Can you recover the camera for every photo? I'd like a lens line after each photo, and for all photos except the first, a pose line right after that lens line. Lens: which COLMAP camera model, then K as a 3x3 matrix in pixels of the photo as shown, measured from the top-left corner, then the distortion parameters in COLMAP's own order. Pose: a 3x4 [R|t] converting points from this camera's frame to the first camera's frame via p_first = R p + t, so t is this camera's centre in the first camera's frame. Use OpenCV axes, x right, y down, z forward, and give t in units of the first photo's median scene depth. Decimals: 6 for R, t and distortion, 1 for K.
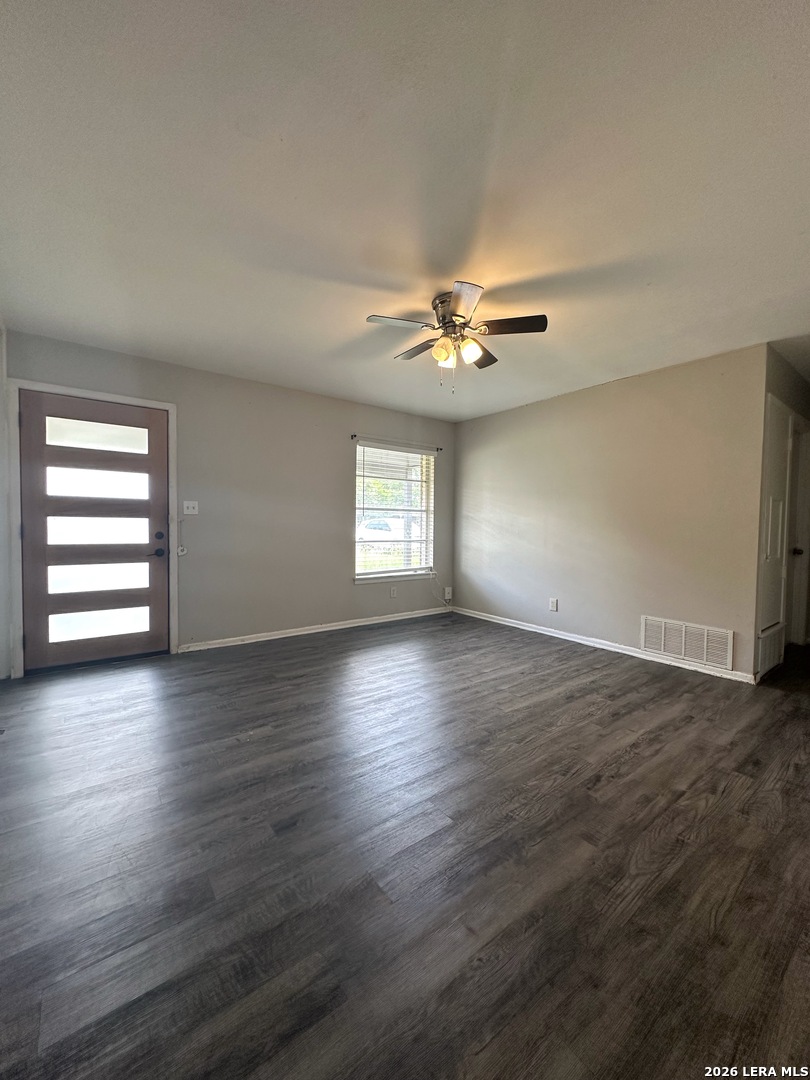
lens RADIAL K [[432.7, 0, 406.3], [0, 432.7, 540.3], [0, 0, 1]] dist [0.000700, -0.000324]
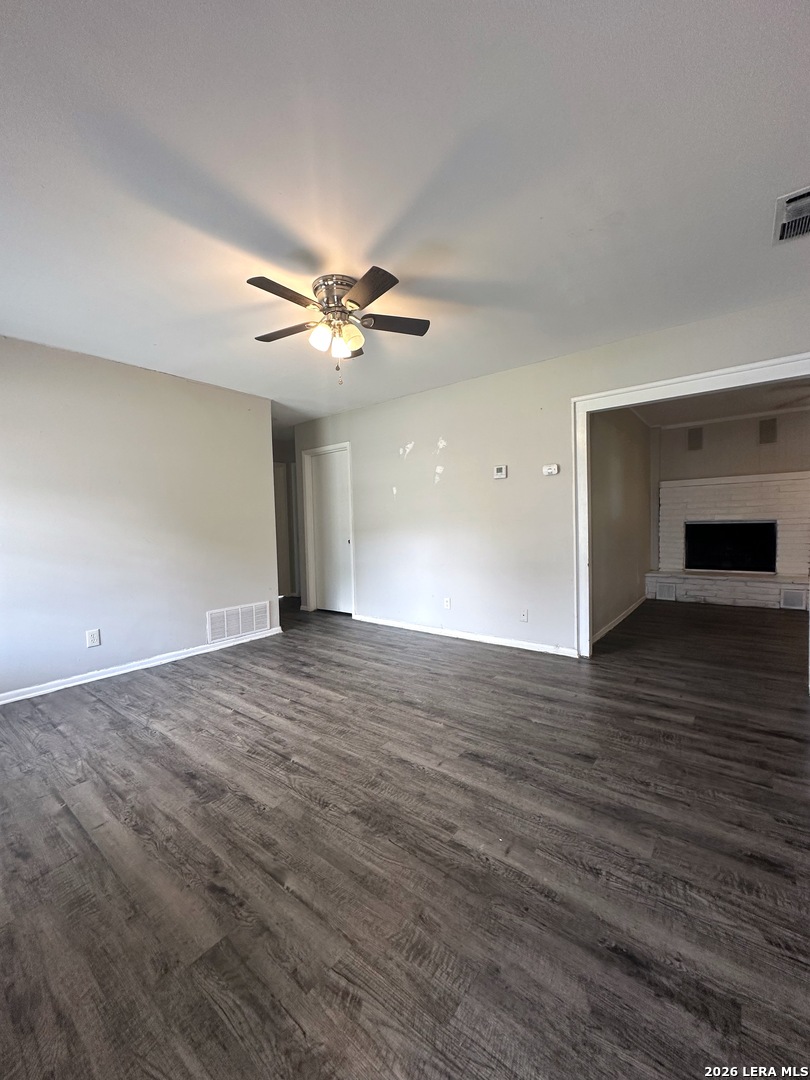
lens RADIAL K [[432.7, 0, 406.4], [0, 432.7, 539.6], [0, 0, 1]] dist [0.000700, -0.000324]
pose [[-0.255660, -0.043193, 0.965801, -0.697985], [0.058580, 0.996474, 0.060072, -0.043063], [-0.964990, 0.071935, -0.252229, 0.926272]]
